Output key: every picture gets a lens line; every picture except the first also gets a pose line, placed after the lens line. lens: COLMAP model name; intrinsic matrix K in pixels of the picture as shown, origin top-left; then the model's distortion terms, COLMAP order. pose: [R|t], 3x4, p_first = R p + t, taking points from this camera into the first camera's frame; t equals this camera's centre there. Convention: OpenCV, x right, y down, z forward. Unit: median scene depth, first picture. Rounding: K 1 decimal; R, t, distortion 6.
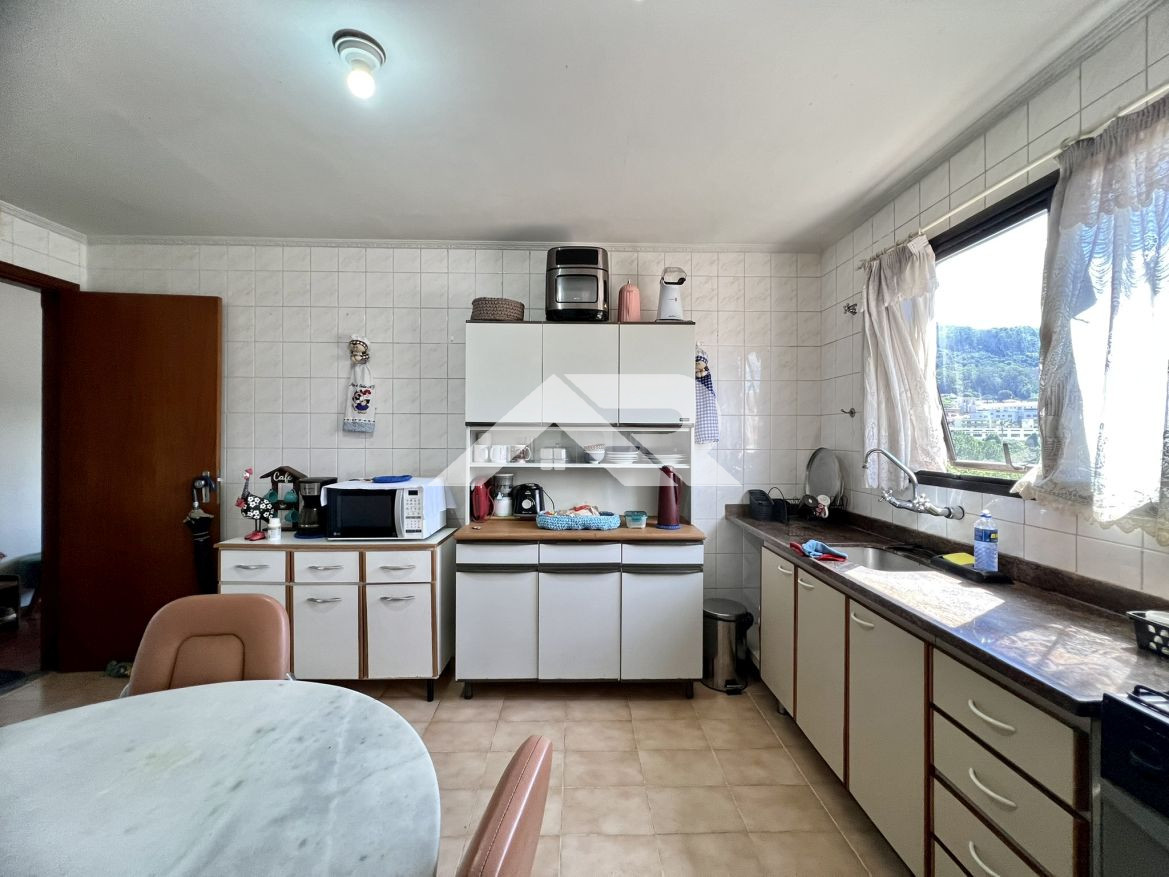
lens RADIAL K [[472.8, 0, 588.0], [0, 472.8, 436.4], [0, 0, 1]] dist [-0.000769, -0.000038]
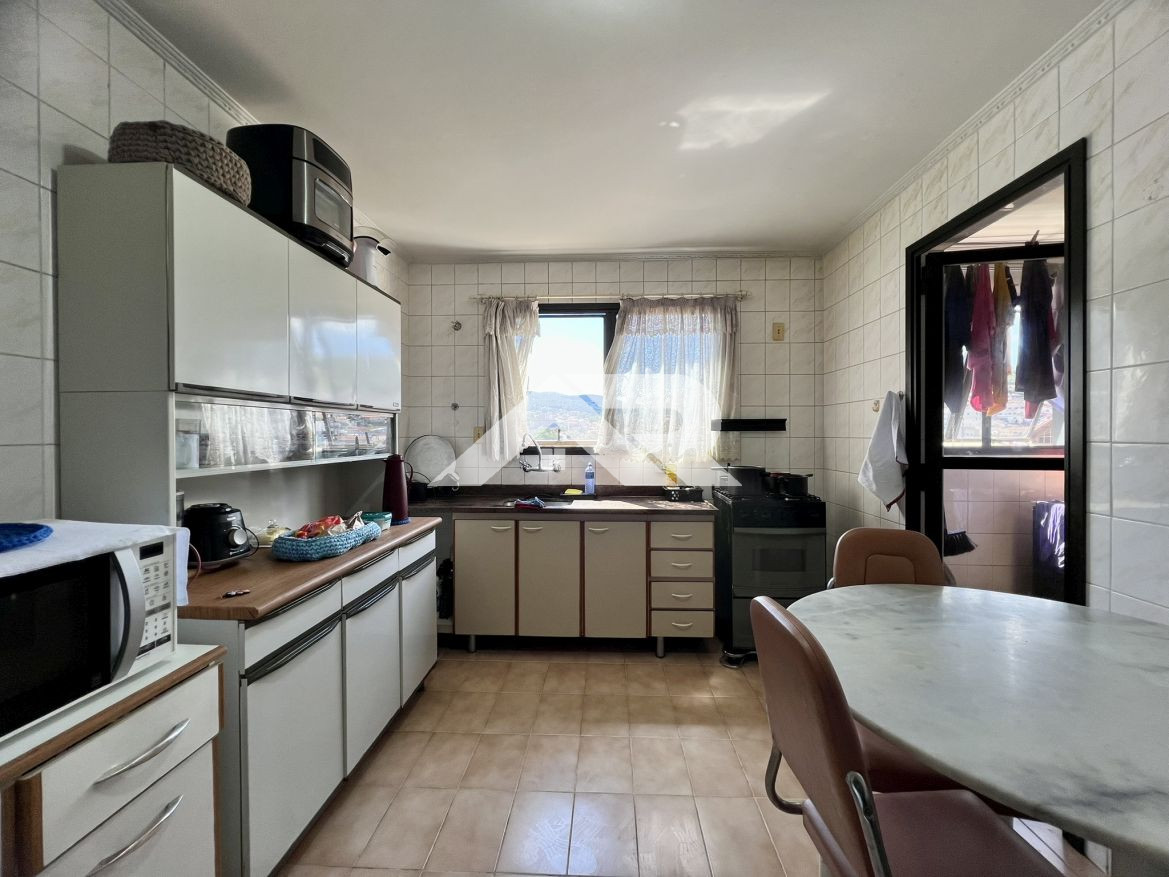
lens RADIAL K [[472.8, 0, 588.0], [0, 472.8, 436.4], [0, 0, 1]] dist [-0.000769, -0.000038]
pose [[0.056560, -0.009931, 0.998350, -0.937831], [0.001856, 0.999950, 0.009842, 0.024734], [-0.998398, 0.001296, 0.056575, 0.765752]]
